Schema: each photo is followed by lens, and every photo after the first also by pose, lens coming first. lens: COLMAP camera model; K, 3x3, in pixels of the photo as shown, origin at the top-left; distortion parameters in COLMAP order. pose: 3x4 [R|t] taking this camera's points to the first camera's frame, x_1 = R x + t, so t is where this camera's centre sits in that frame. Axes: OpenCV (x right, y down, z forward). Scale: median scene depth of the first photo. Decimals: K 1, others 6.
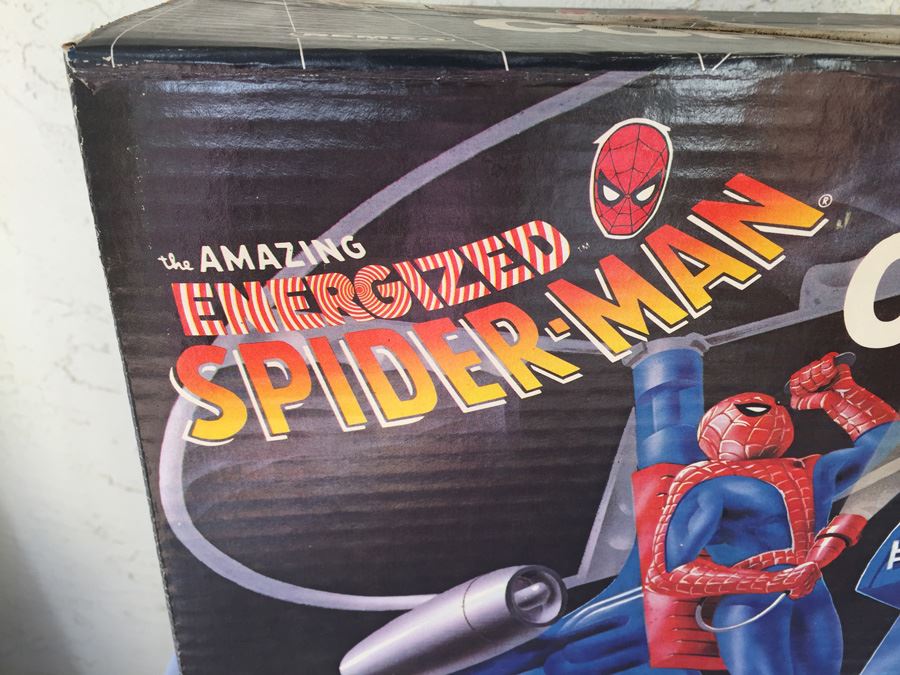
lens RADIAL K [[774.1, 0, 450.0], [0, 774.1, 337.5], [0, 0, 1]] dist [0.081829, -0.144614]
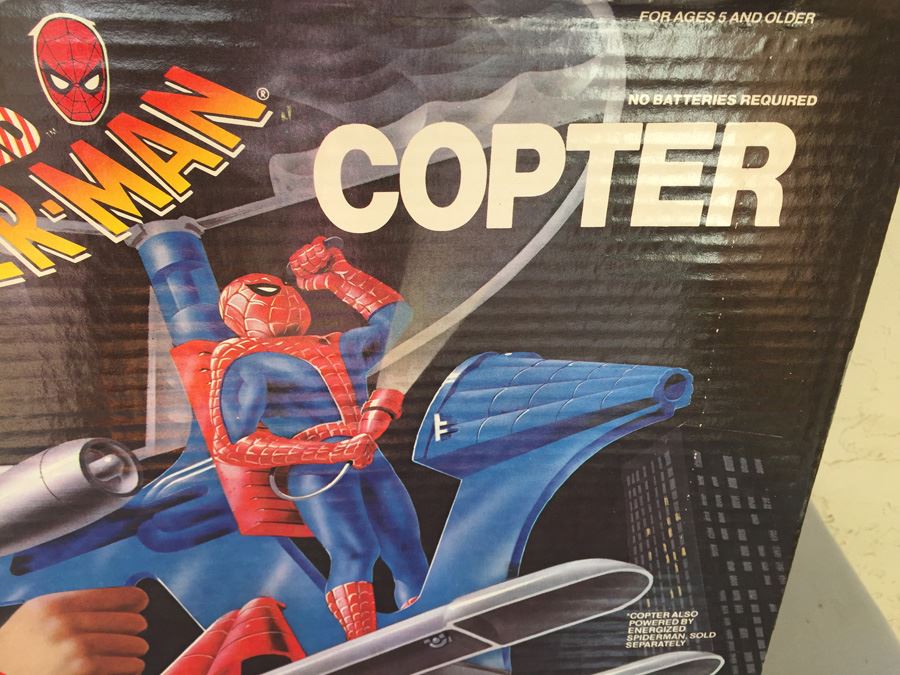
lens RADIAL K [[774.1, 0, 450.0], [0, 774.1, 337.5], [0, 0, 1]] dist [0.081829, -0.144614]
pose [[0.998870, -0.005017, 0.047252, 0.605477], [0.003727, 0.999619, 0.027348, 0.132280], [-0.047371, -0.027141, 0.998509, -0.145399]]
